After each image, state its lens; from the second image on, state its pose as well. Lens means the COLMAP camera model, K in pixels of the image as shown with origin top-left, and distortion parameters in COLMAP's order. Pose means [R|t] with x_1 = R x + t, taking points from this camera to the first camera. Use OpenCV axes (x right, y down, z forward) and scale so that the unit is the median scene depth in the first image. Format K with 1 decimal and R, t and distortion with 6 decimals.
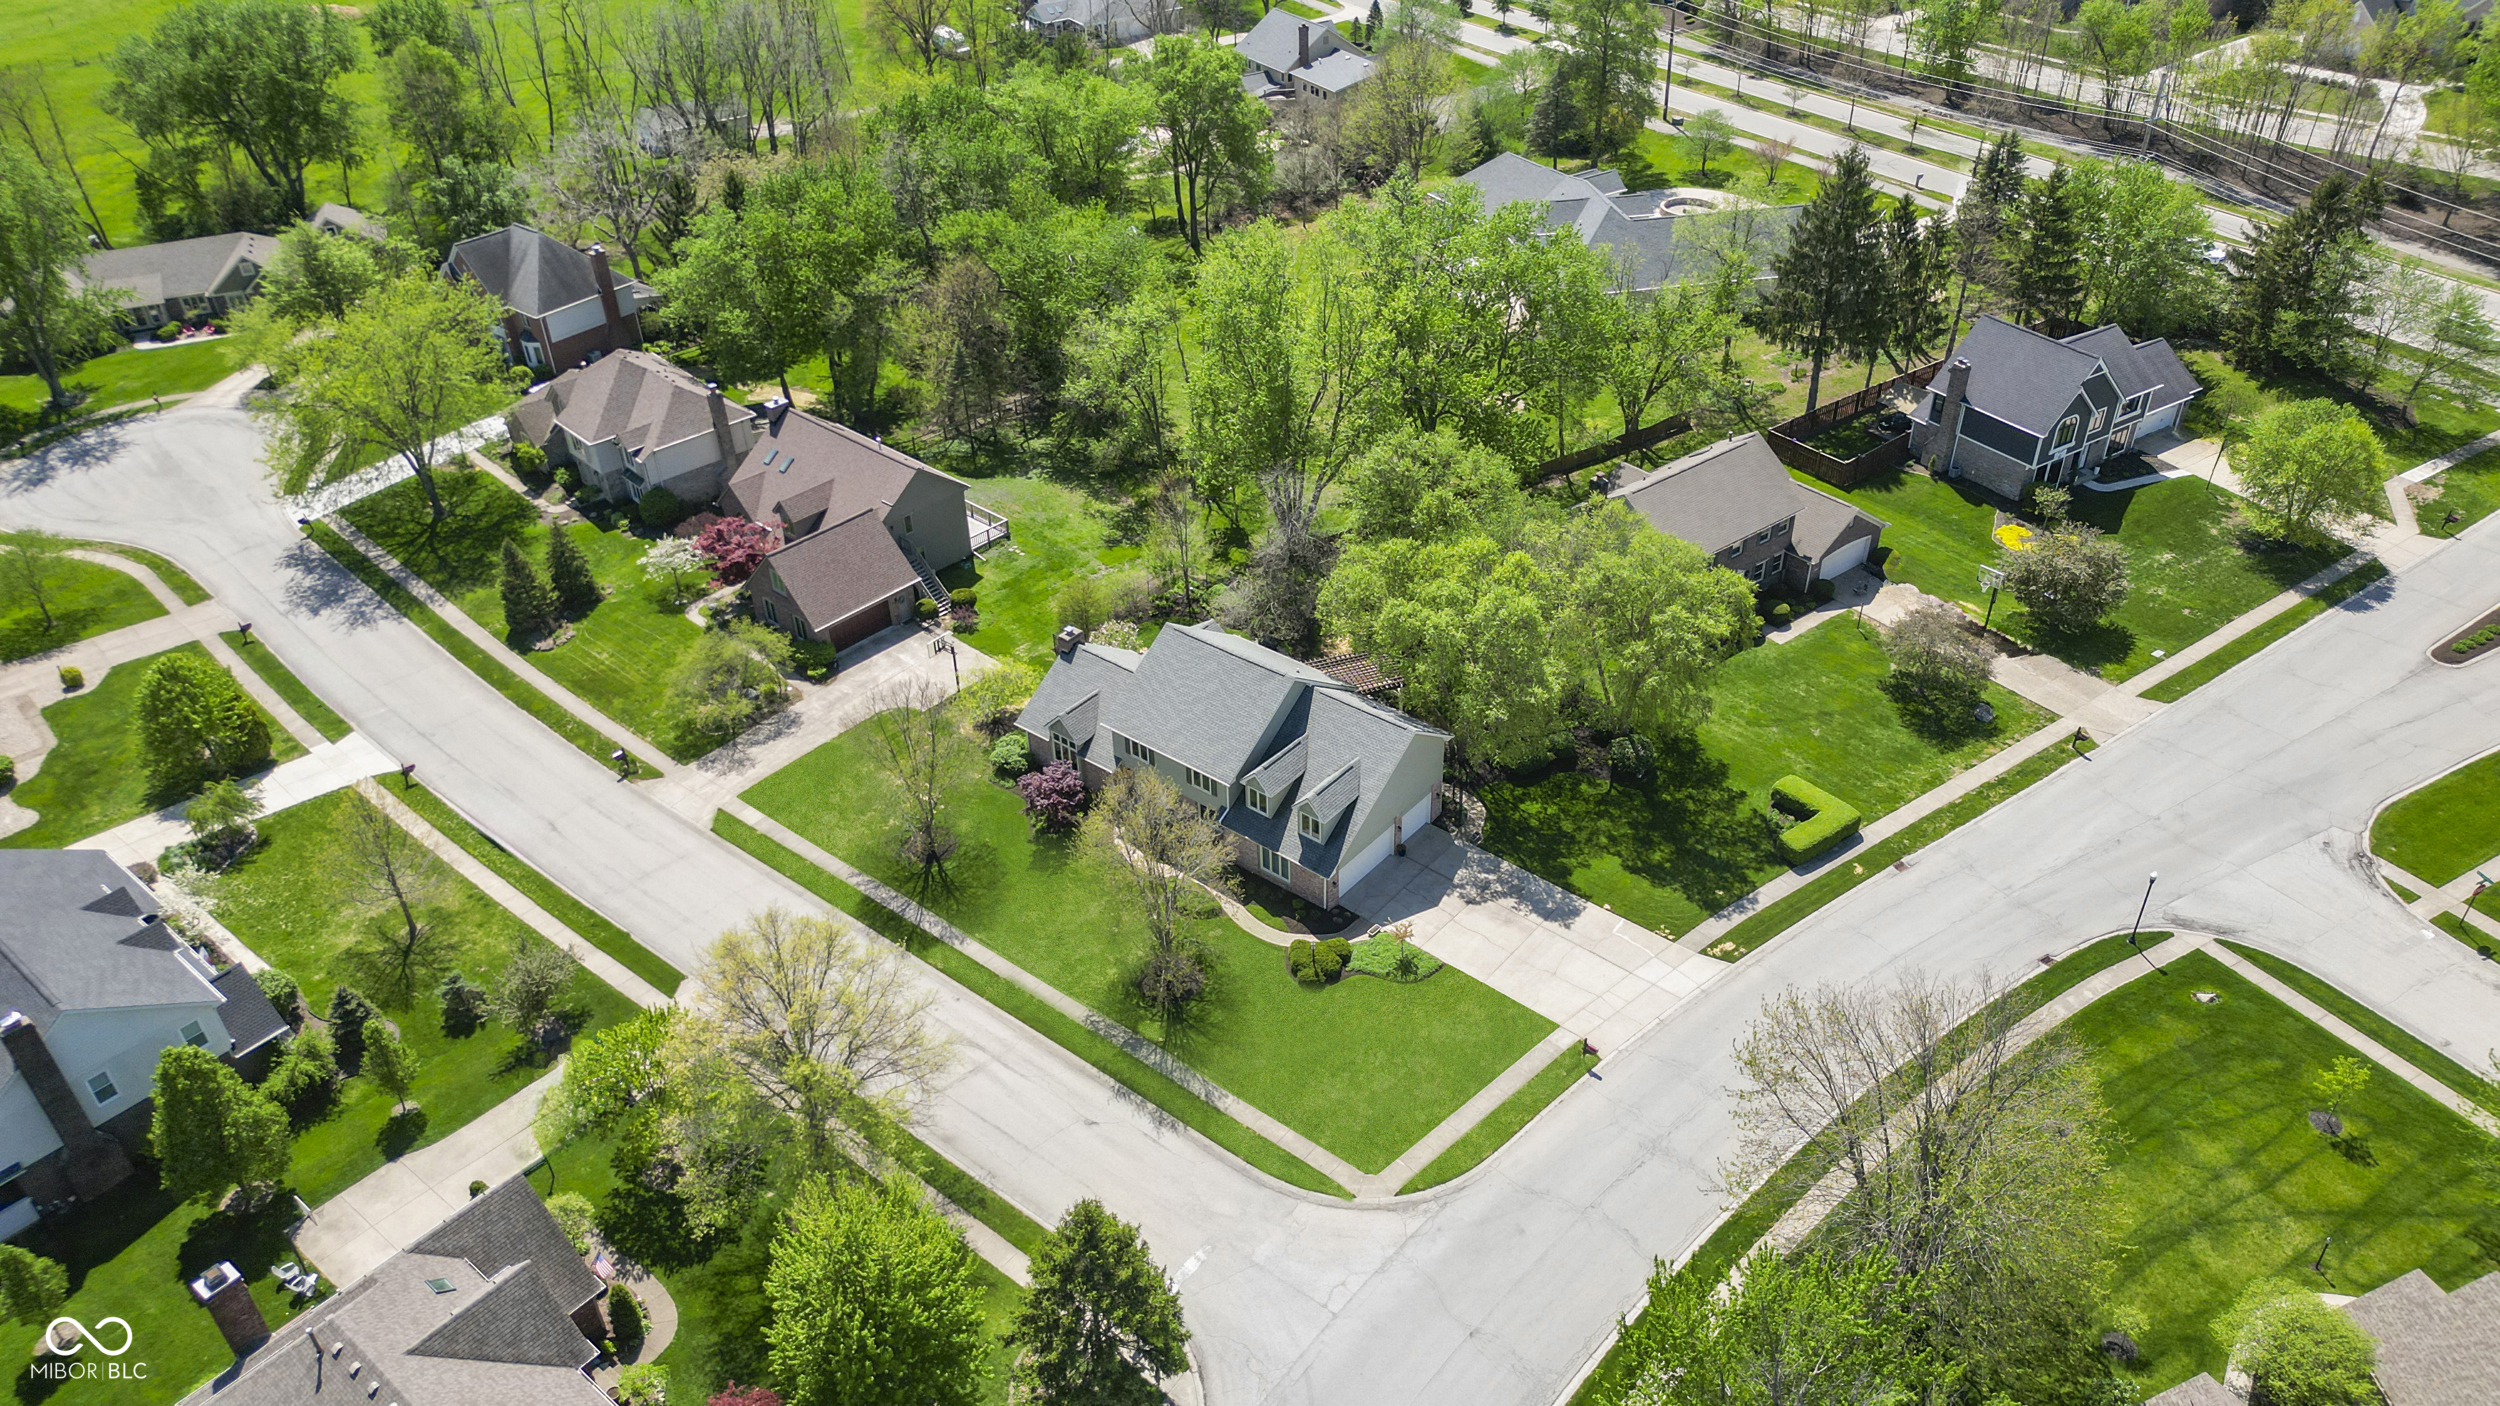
lens RADIAL K [[1750.4, 0, 1250.0], [0, 1750.4, 703.0], [0, 0, 1]] dist [0.009293, -0.006457]
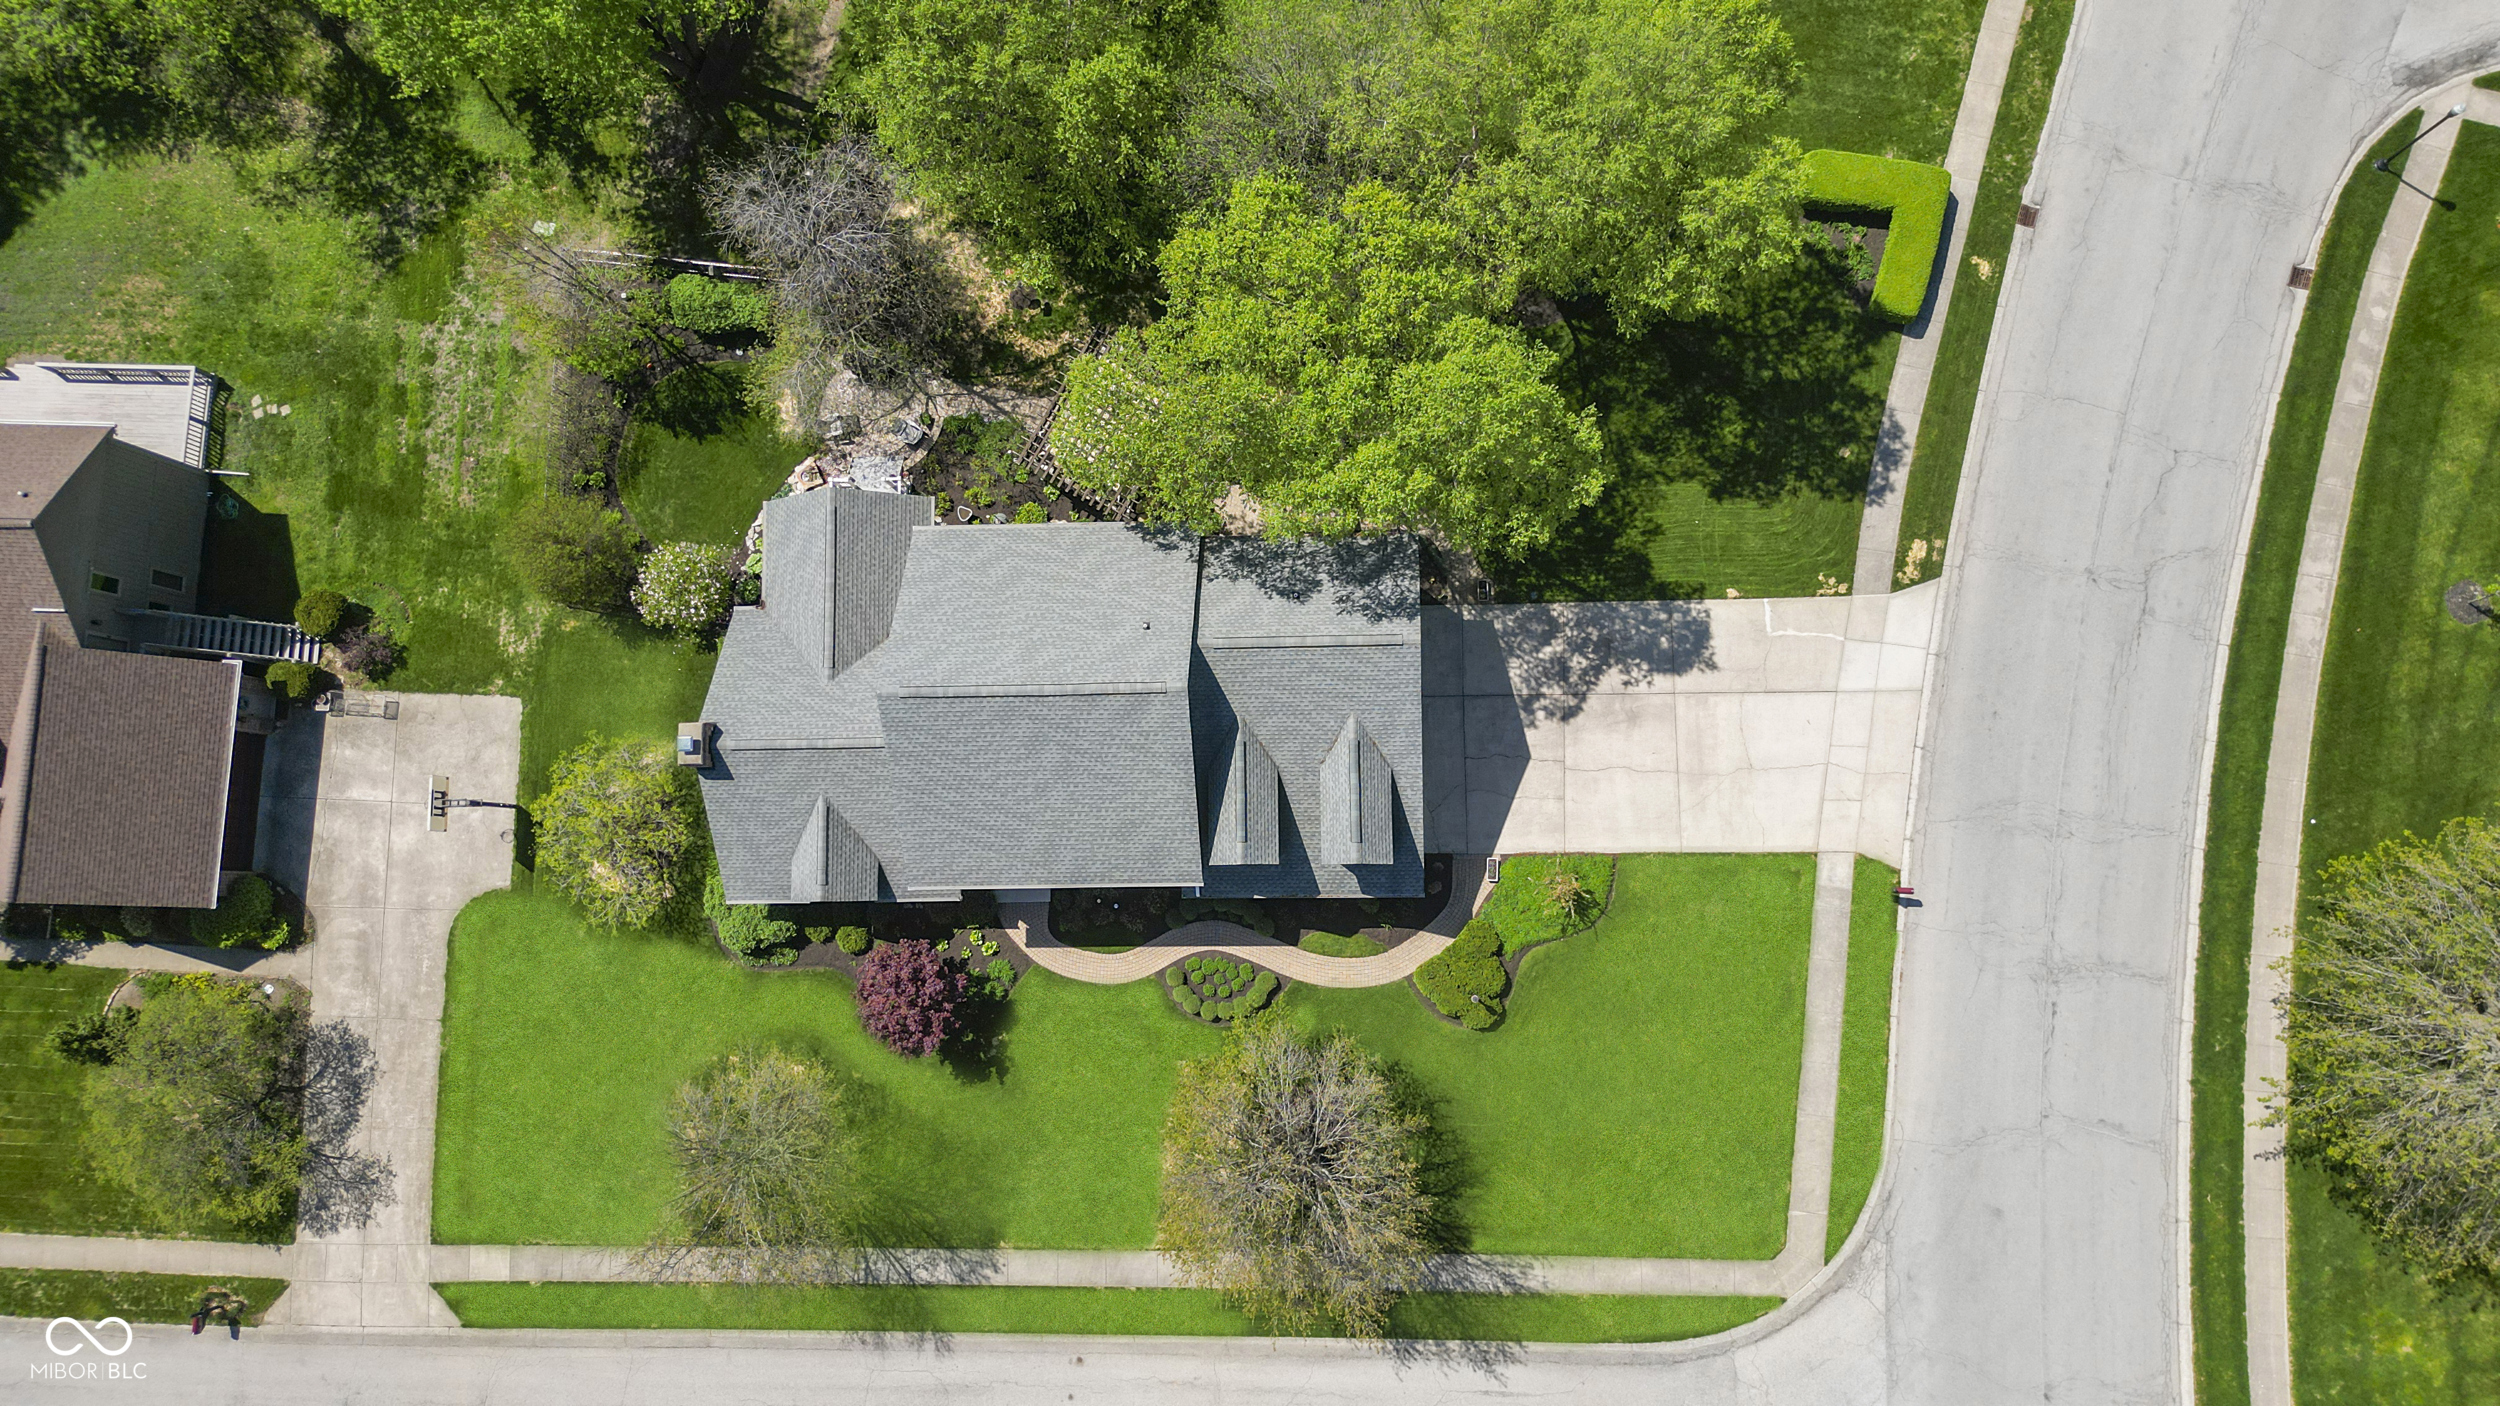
lens RADIAL K [[1750.4, 0, 1250.0], [0, 1750.4, 703.0], [0, 0, 1]] dist [0.009293, -0.006457]
pose [[0.767672, -0.639796, 0.036613, 0.016926], [0.415575, 0.540500, 0.731545, -0.401001], [-0.487829, -0.546371, 0.680809, 0.615703]]
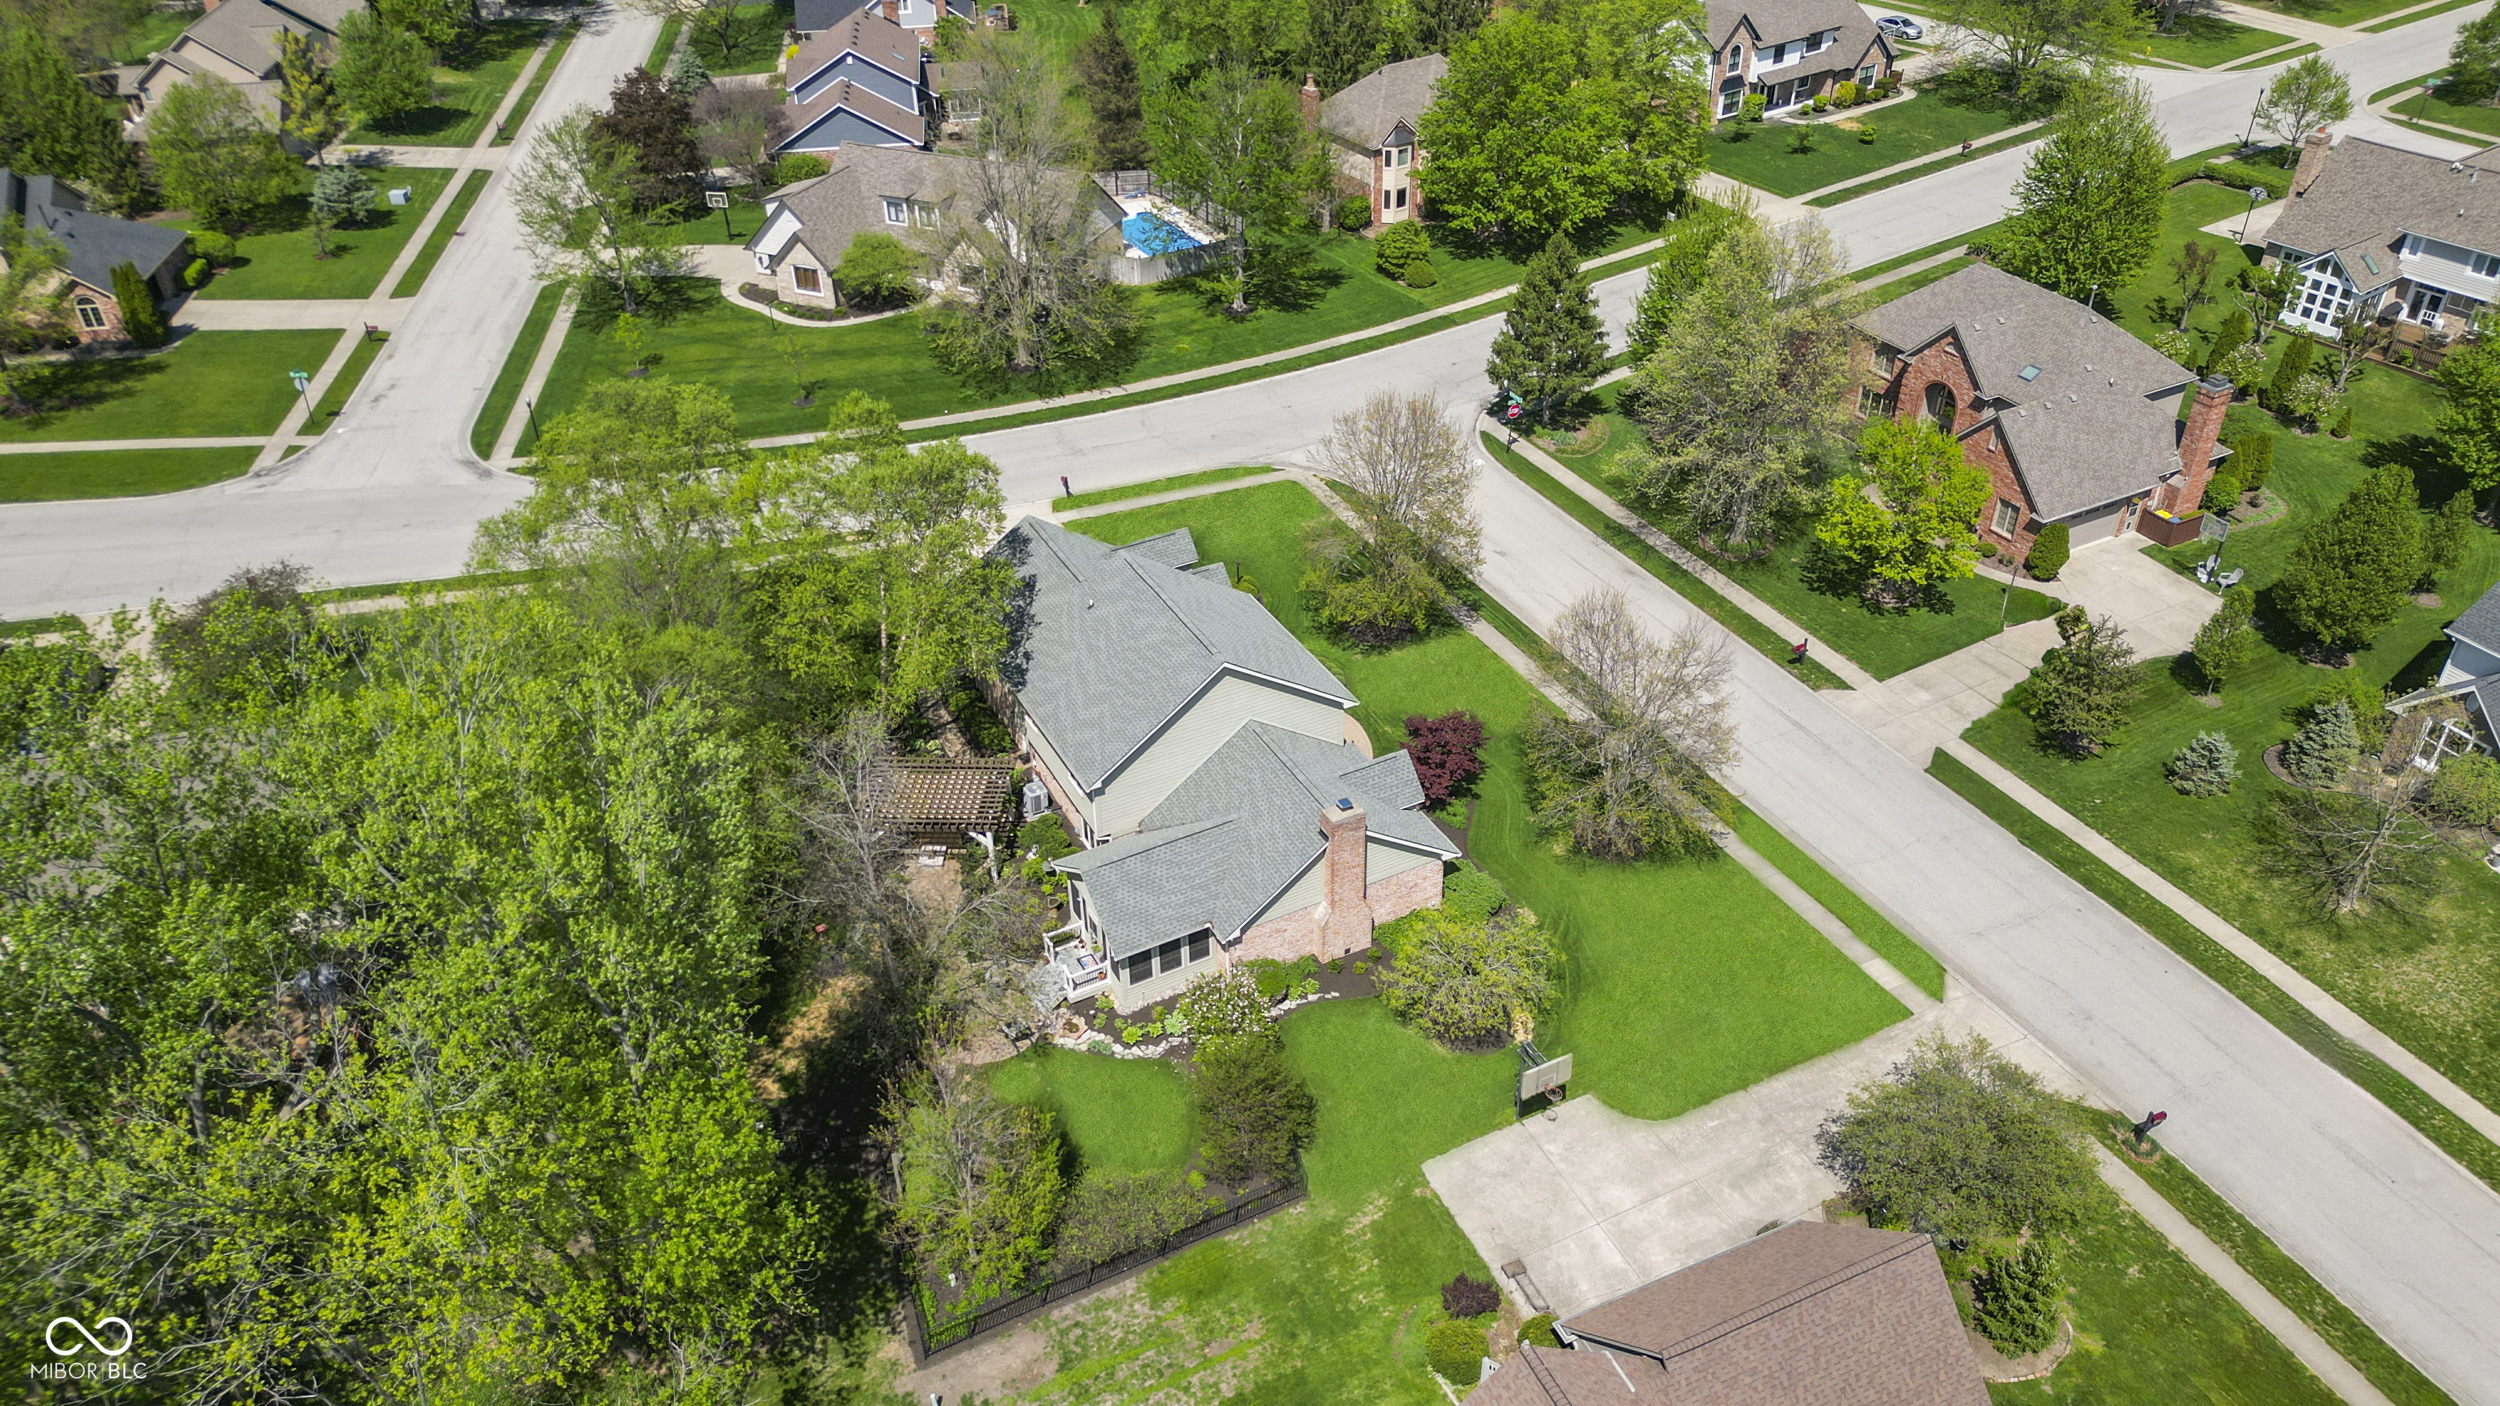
lens RADIAL K [[1750.4, 0, 1250.0], [0, 1750.4, 703.0], [0, 0, 1]] dist [0.009293, -0.006457]
pose [[-0.918257, -0.191464, 0.346621, -0.297770], [0.259099, 0.371441, 0.891571, -0.643979], [-0.299453, 0.908500, -0.291470, 1.259525]]
